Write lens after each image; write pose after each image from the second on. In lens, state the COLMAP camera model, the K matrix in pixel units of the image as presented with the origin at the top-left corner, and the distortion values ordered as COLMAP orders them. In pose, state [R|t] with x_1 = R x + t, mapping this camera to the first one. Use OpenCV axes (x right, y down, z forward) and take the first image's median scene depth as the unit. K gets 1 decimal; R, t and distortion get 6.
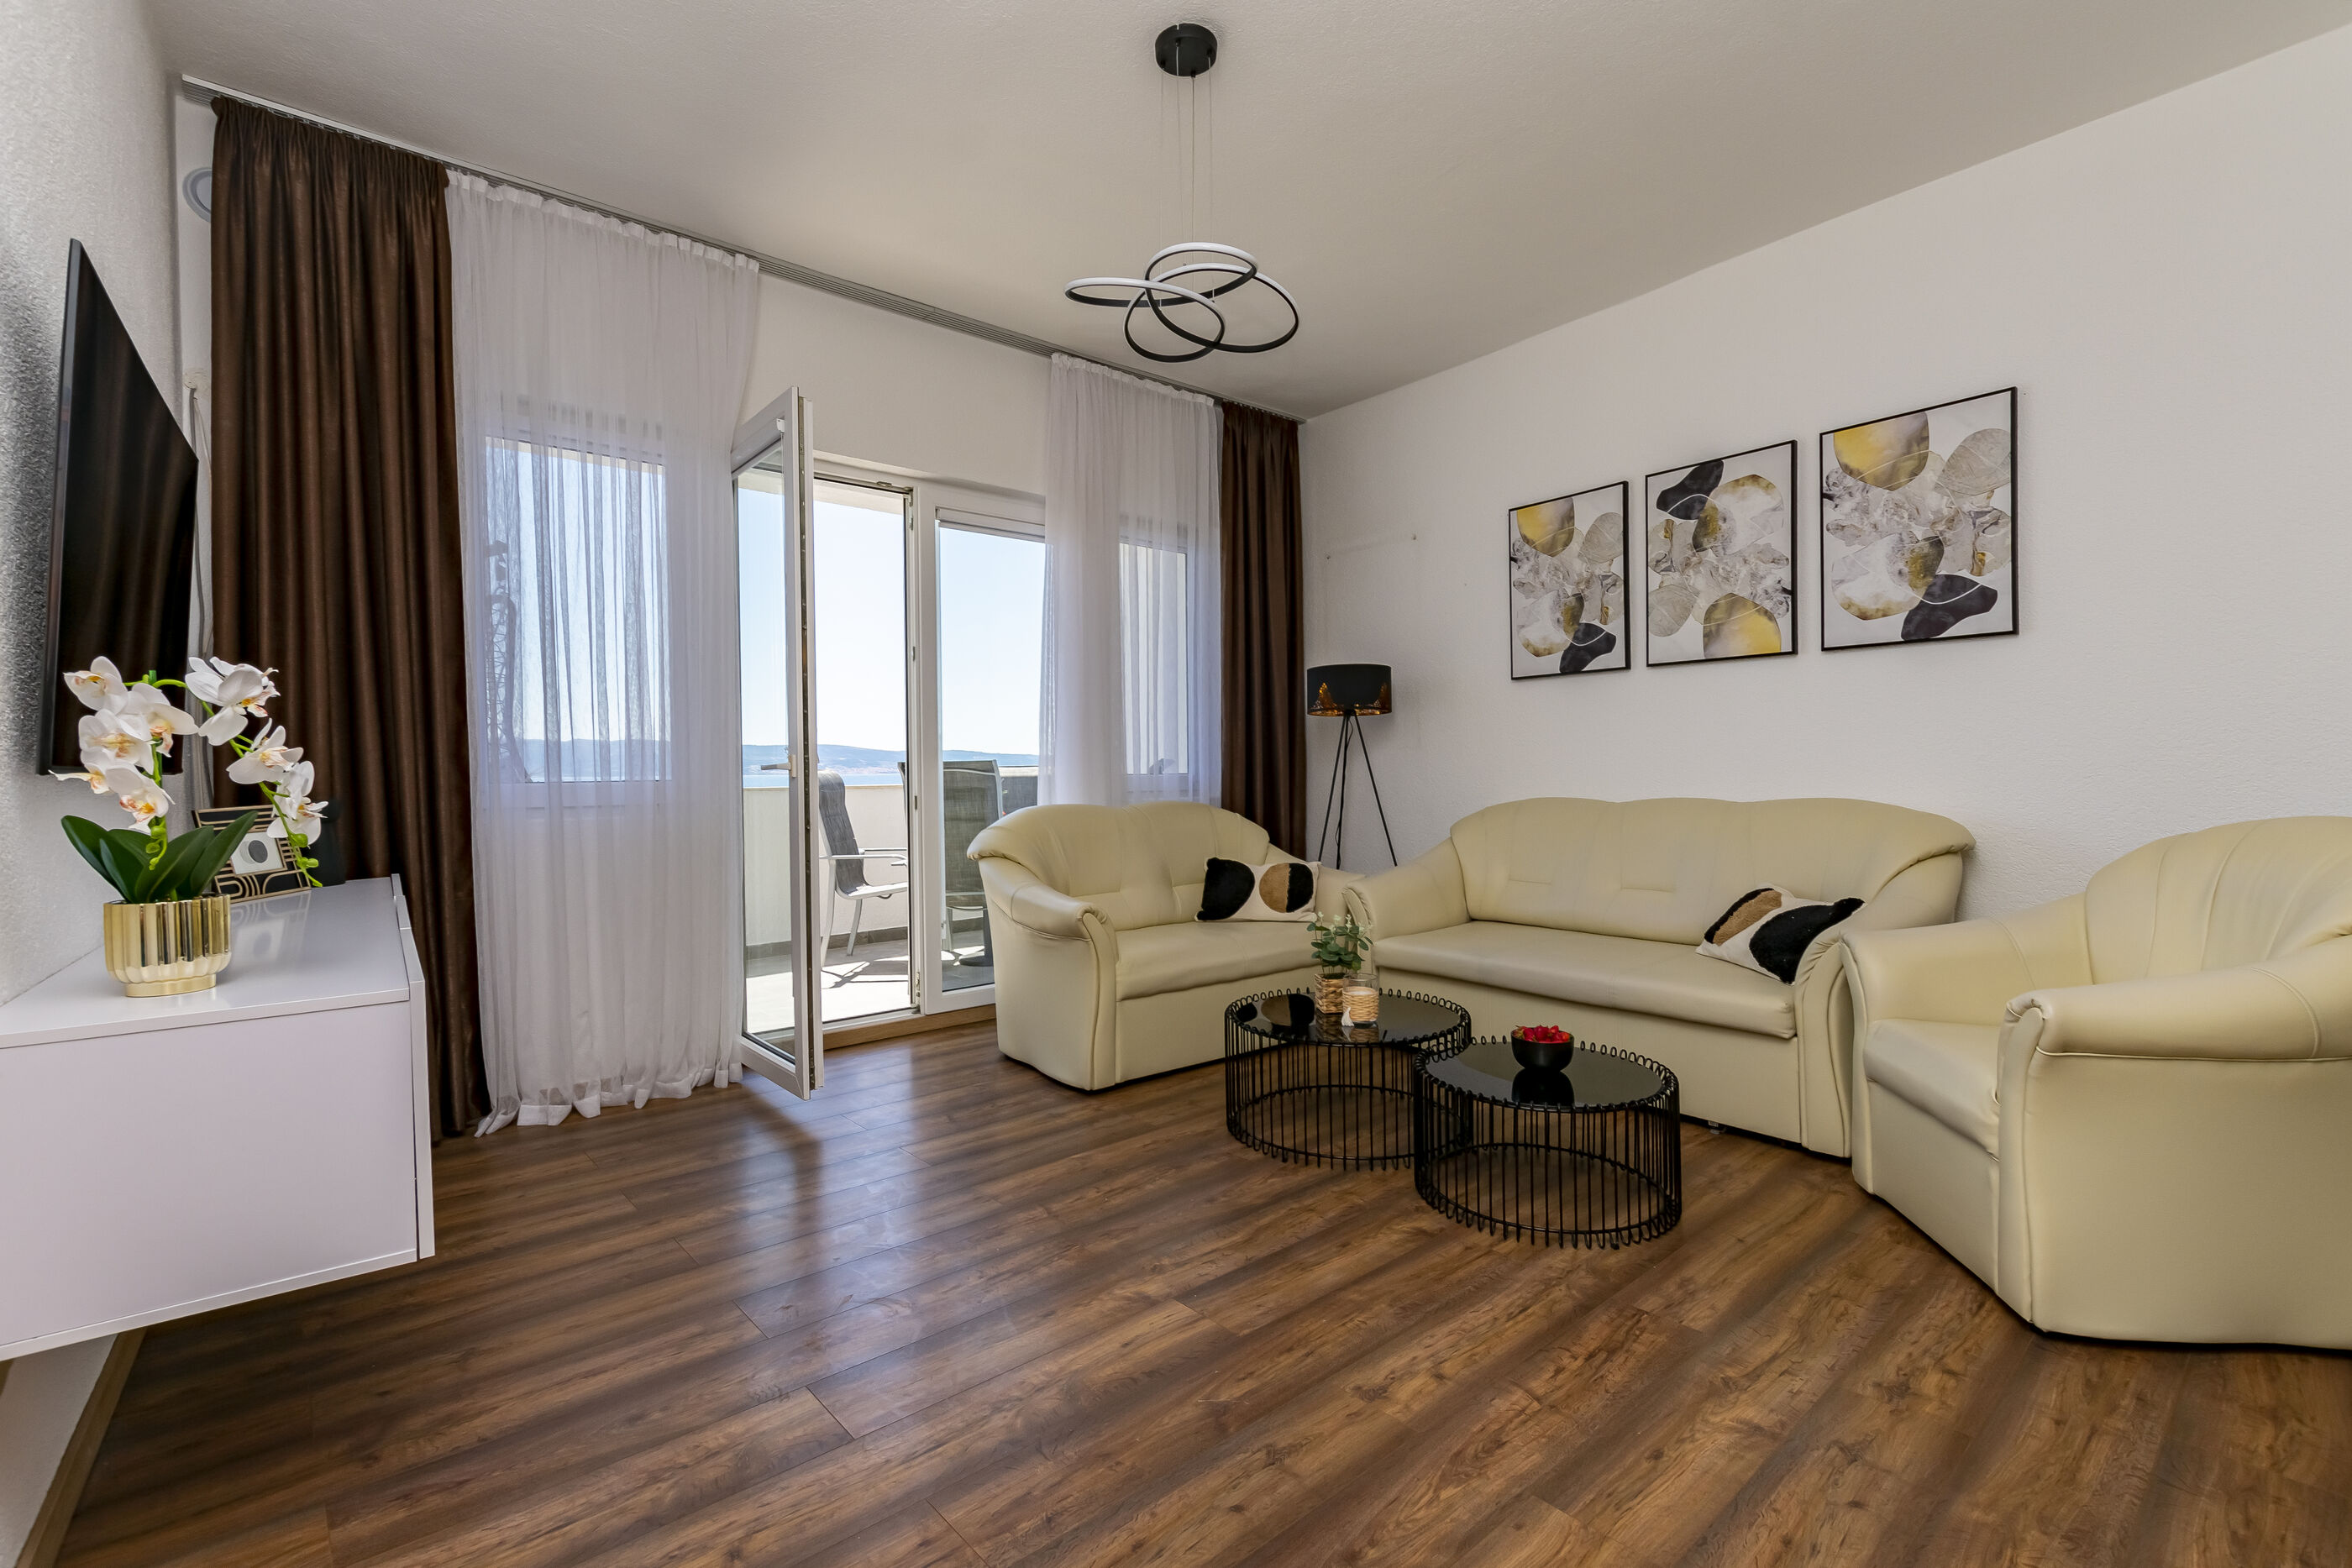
lens RADIAL K [[1041.1, 0, 1176.0], [0, 1041.1, 784.0], [0, 0, 1]] dist [0.002645, -0.000037]
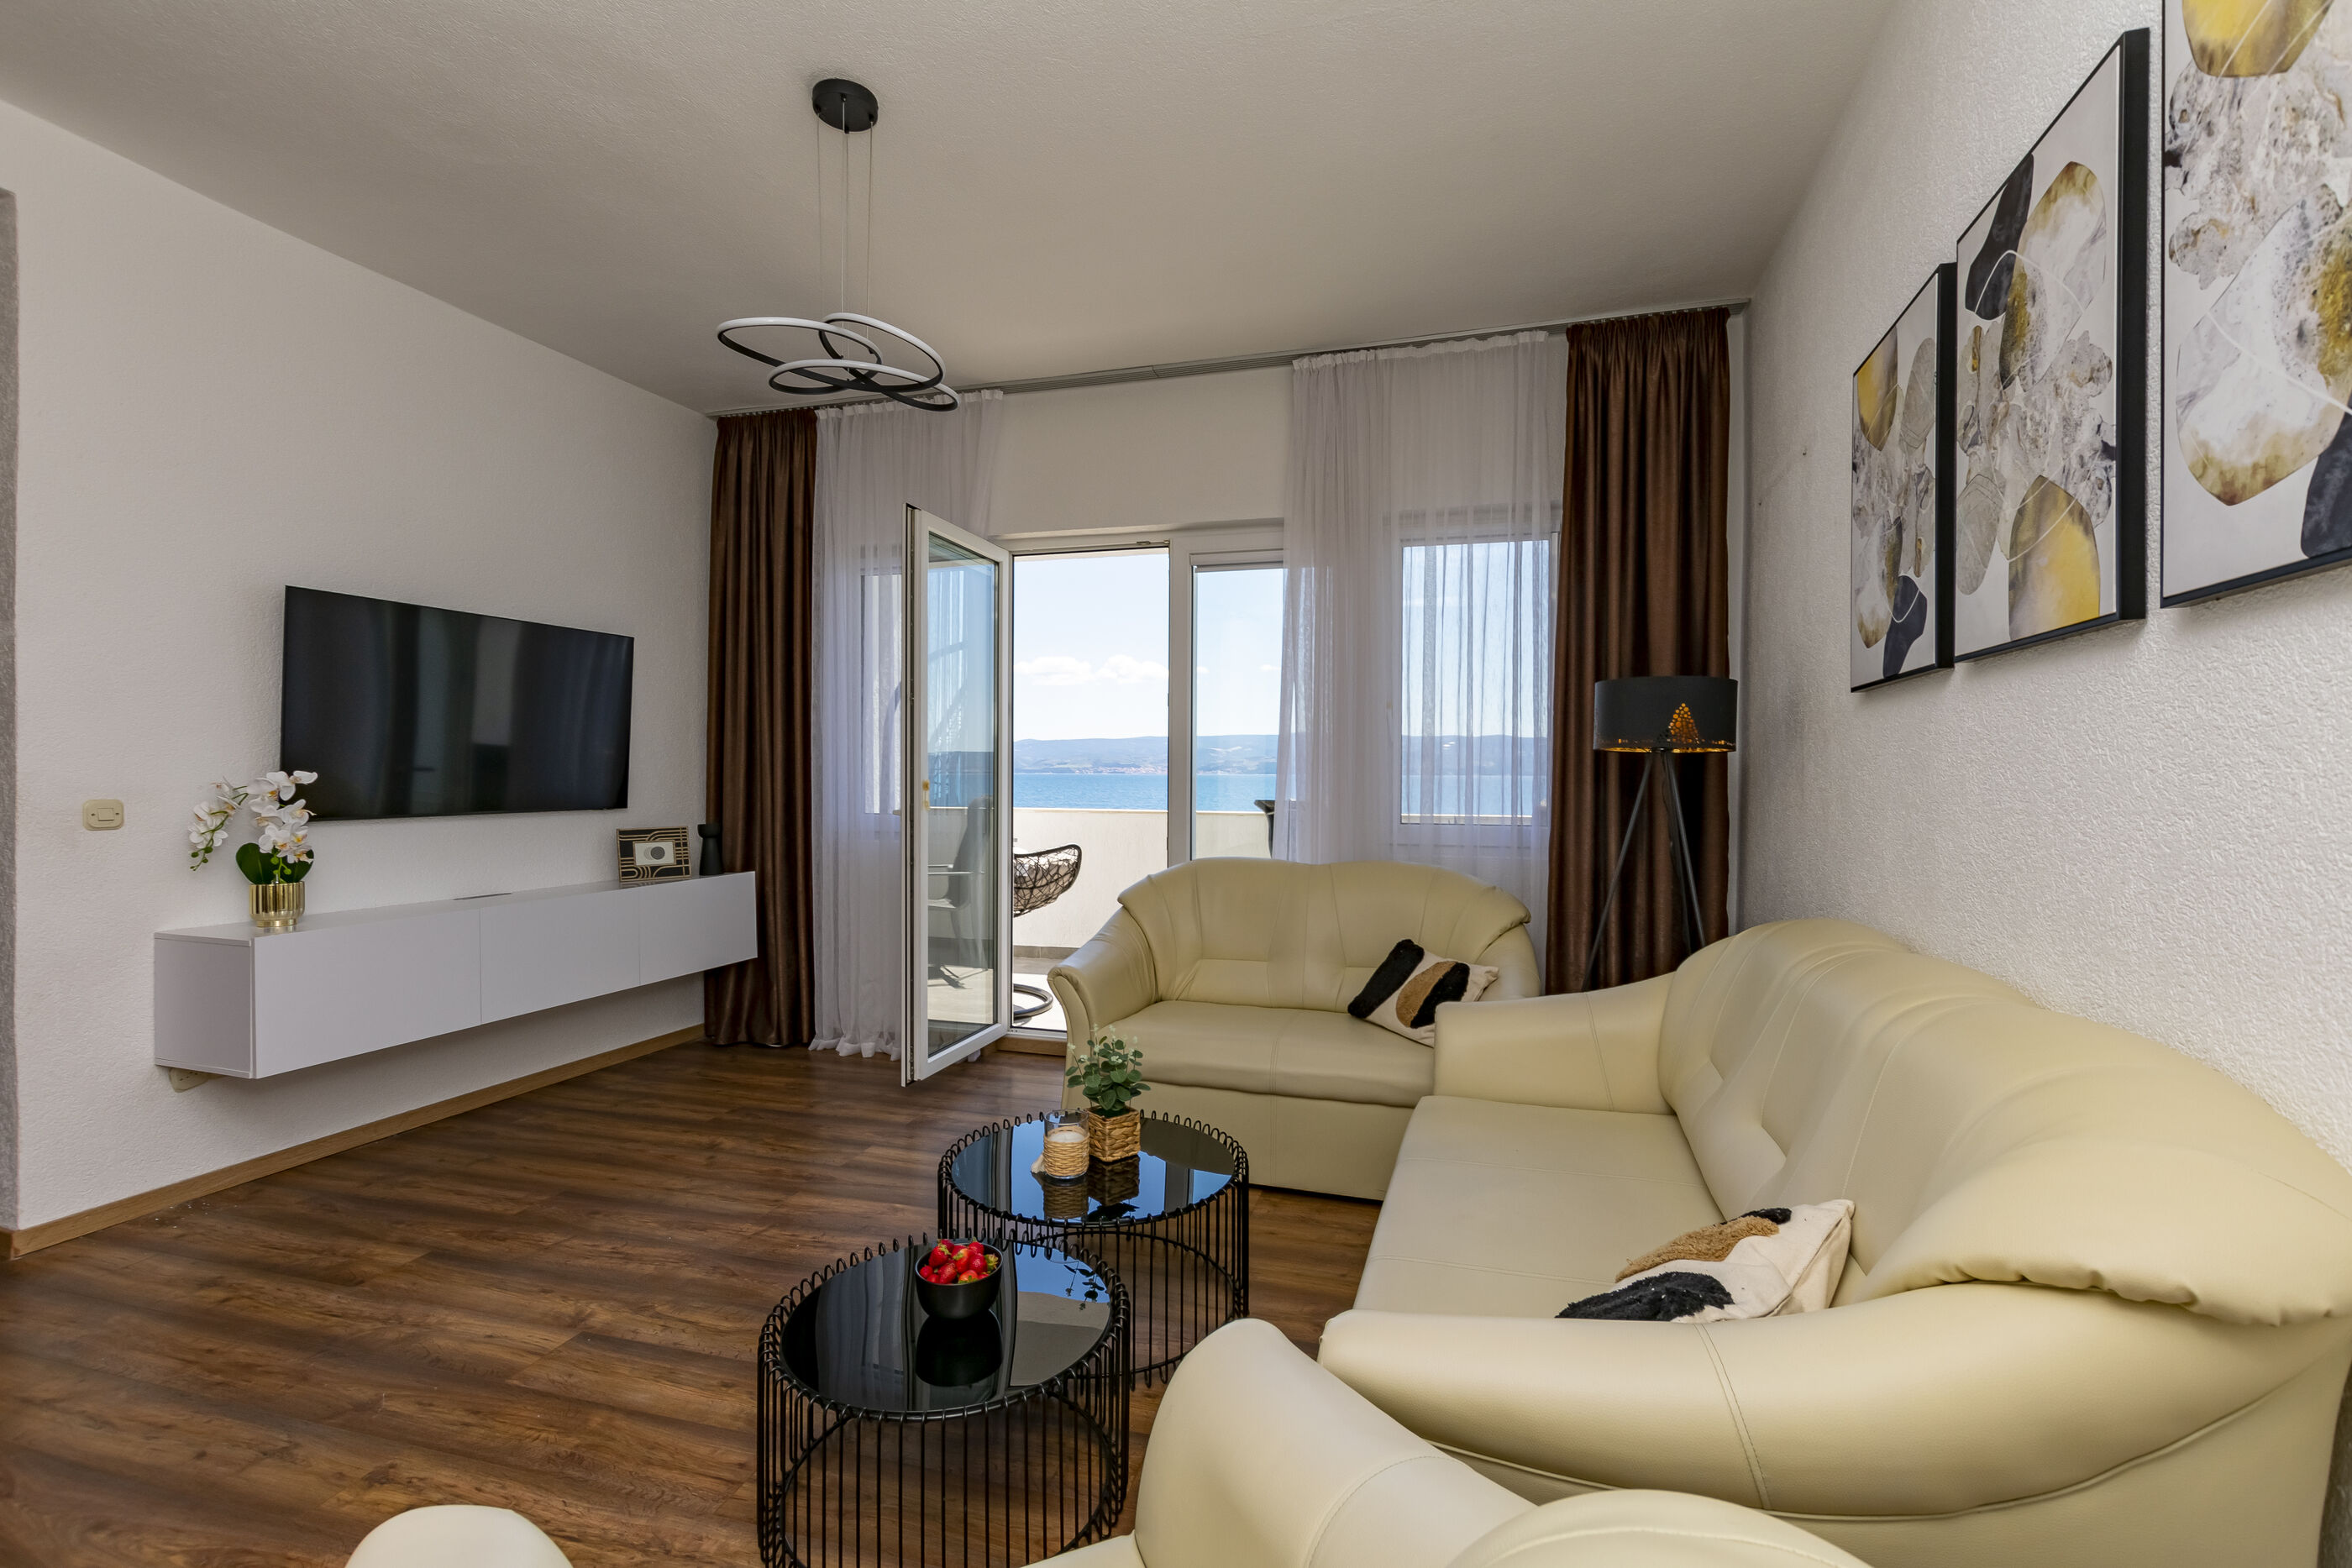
lens RADIAL K [[1010.5, 0, 1176.0], [0, 1010.5, 784.0], [0, 0, 1]] dist [-0.001383, -0.000023]
pose [[0.559005, 0.023634, -0.828827, 0.731446], [-0.022307, 0.999661, 0.013461, -0.067543], [0.828864, 0.010964, 0.559343, 0.551394]]
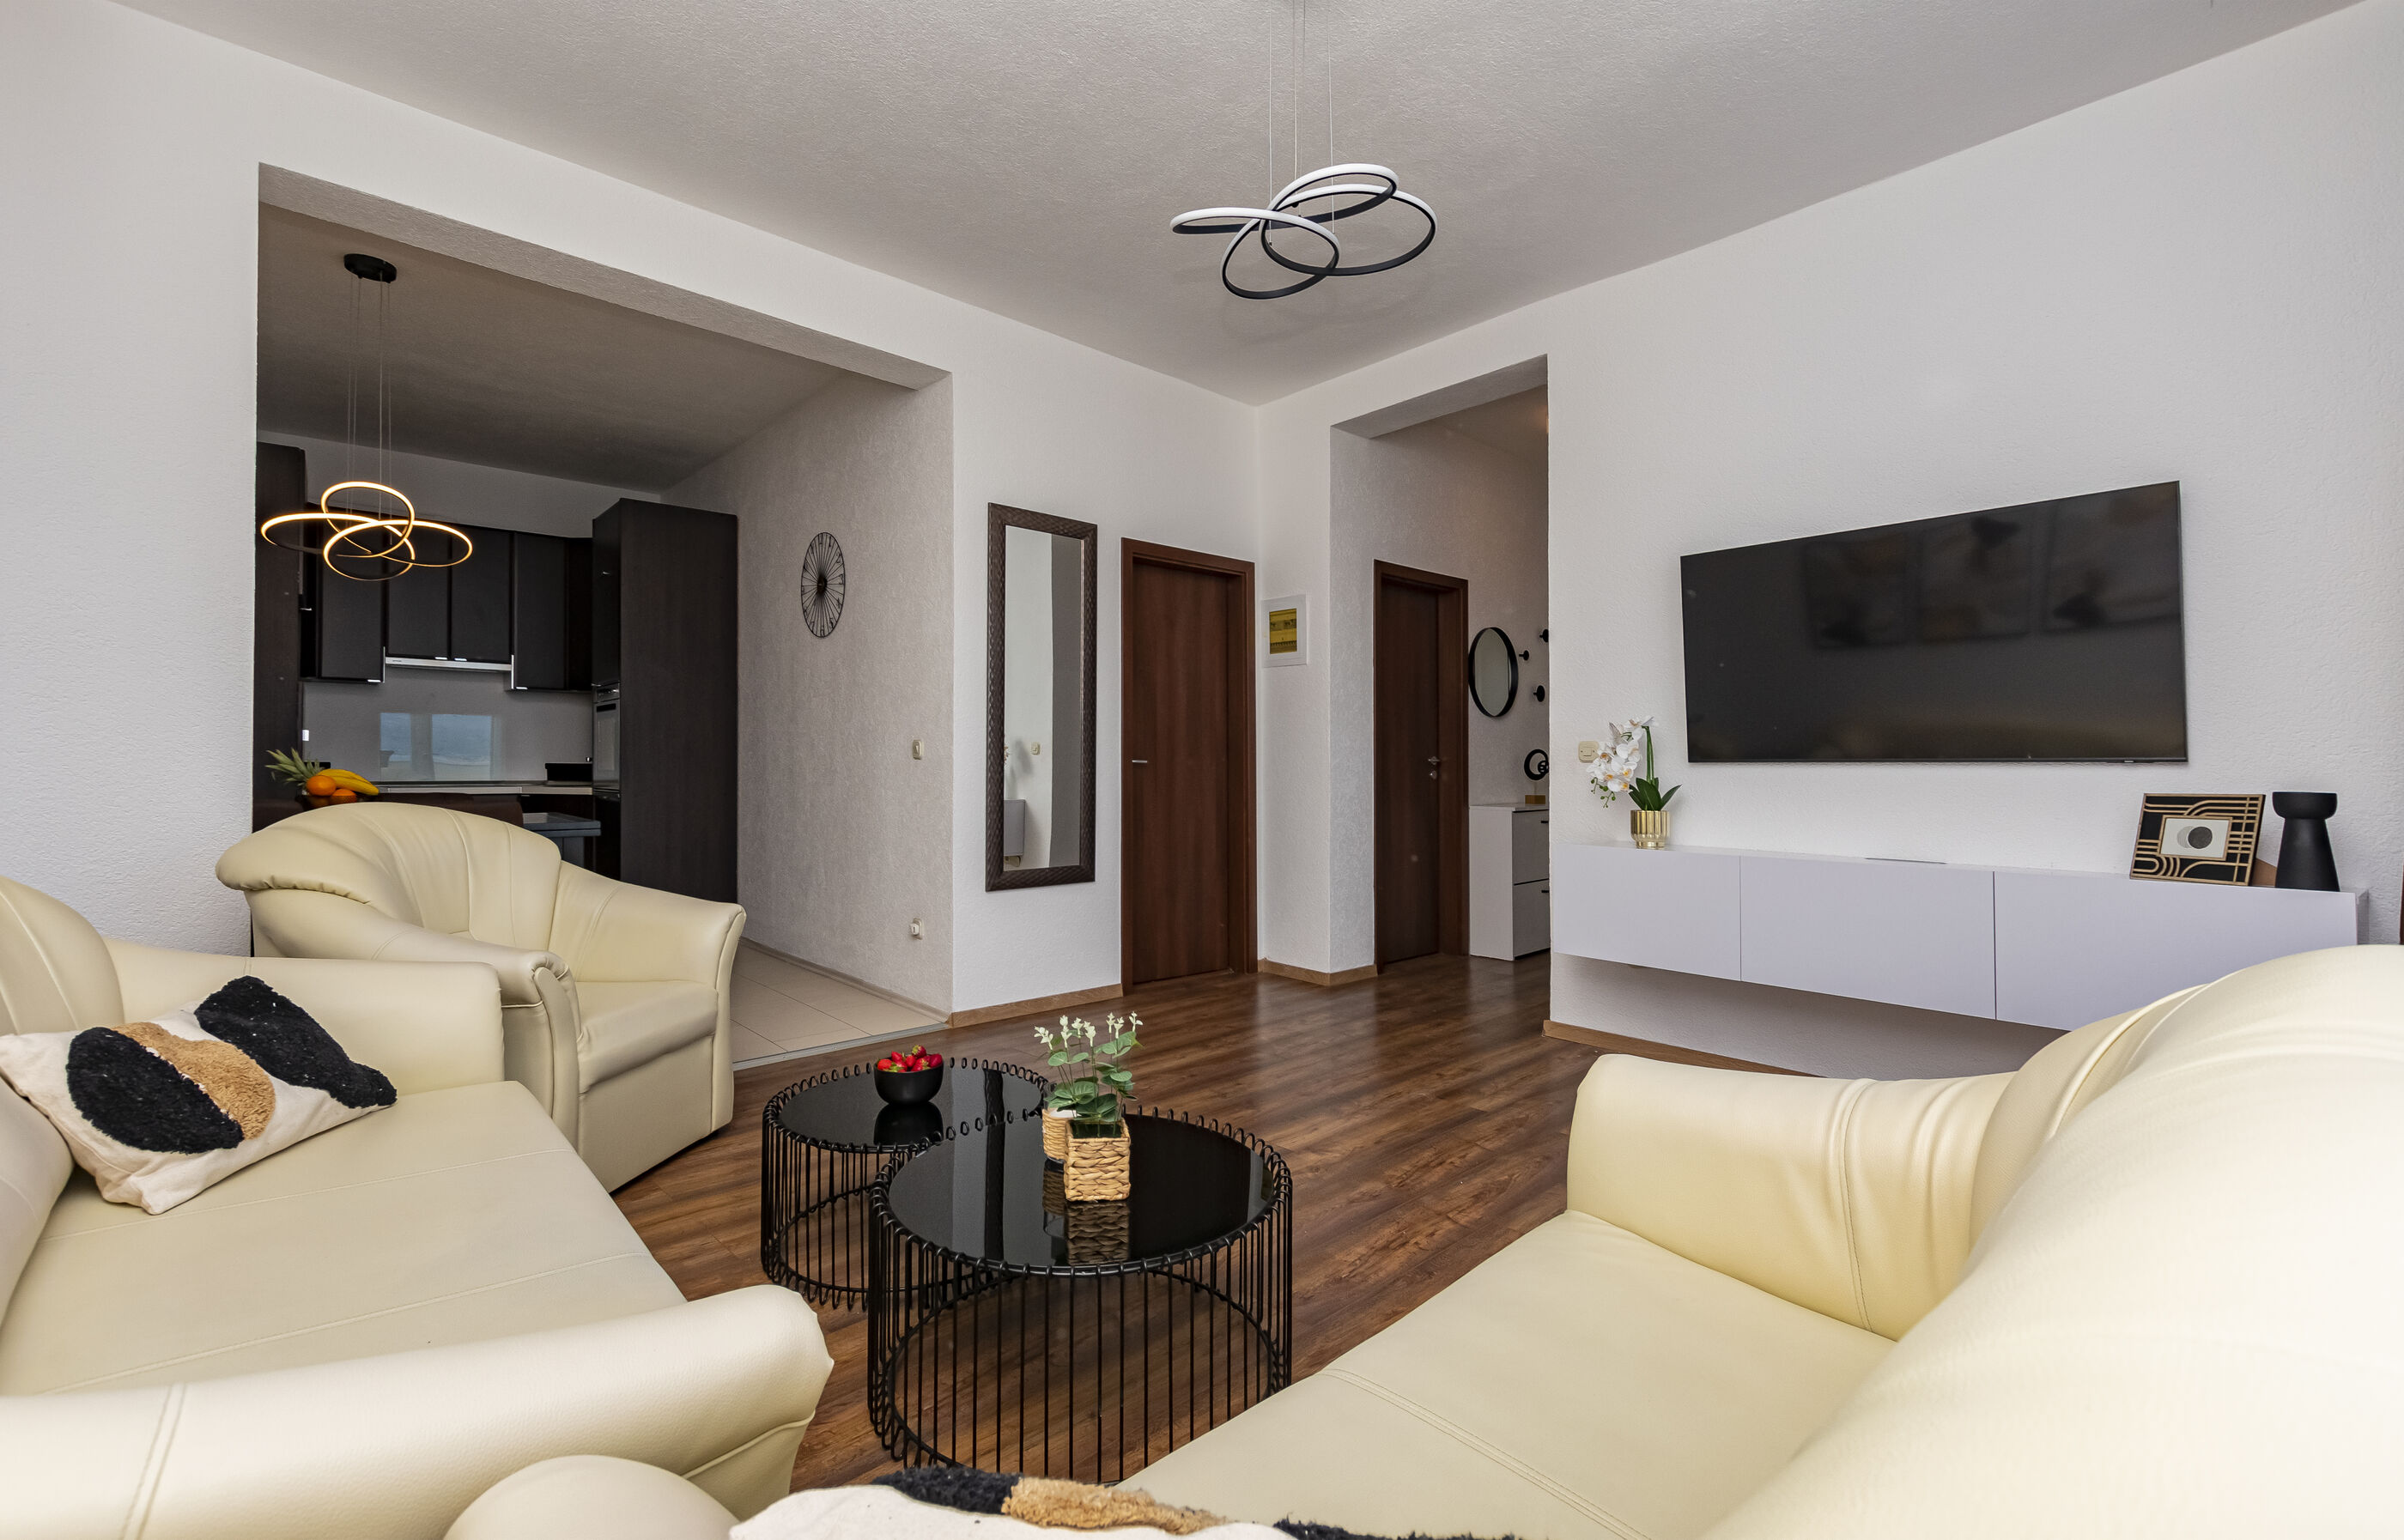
lens RADIAL K [[1052.8, 0, 1202.0], [0, 1052.8, 770.0], [0, 0, 1]] dist [0.000531, 0.000048]
pose [[-0.997943, 0.005226, -0.063899, 0.121765], [0.003907, 0.999777, 0.020747, -0.019672], [0.063993, 0.020455, -0.997741, 1.413658]]
